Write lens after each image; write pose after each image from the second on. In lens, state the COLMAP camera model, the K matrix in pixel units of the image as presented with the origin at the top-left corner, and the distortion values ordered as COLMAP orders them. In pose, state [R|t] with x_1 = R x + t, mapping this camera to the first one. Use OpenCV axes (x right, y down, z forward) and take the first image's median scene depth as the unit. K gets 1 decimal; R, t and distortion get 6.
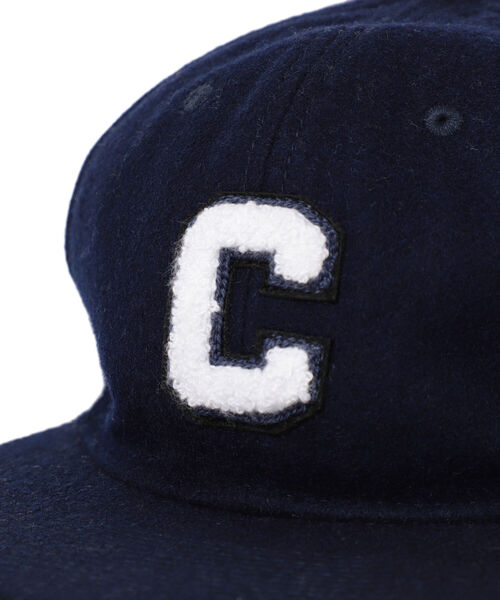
lens RADIAL K [[2287.5, 0, 250.3], [0, 2287.5, 299.6], [0, 0, 1]] dist [0.362543, 0.000000]
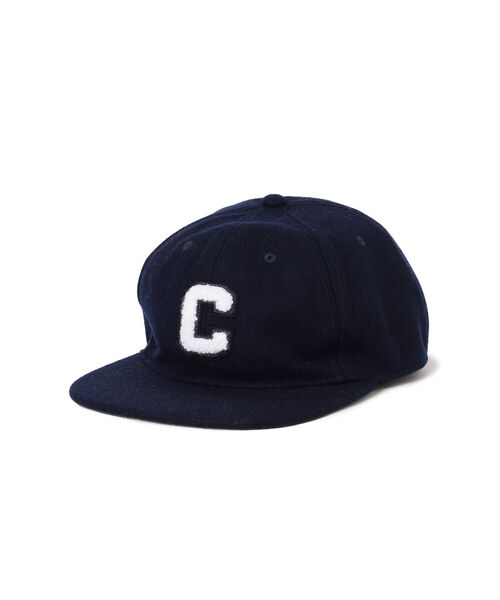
lens RADIAL K [[1660.4, 0, 249.8], [0, 1660.4, 299.5], [0, 0, 1]] dist [0.677330, 0.000000]
pose [[0.997626, 0.003878, 0.068750, -0.095582], [-0.006425, 0.999299, 0.036873, -0.104259], [-0.068559, -0.037227, 0.996952, -1.214156]]
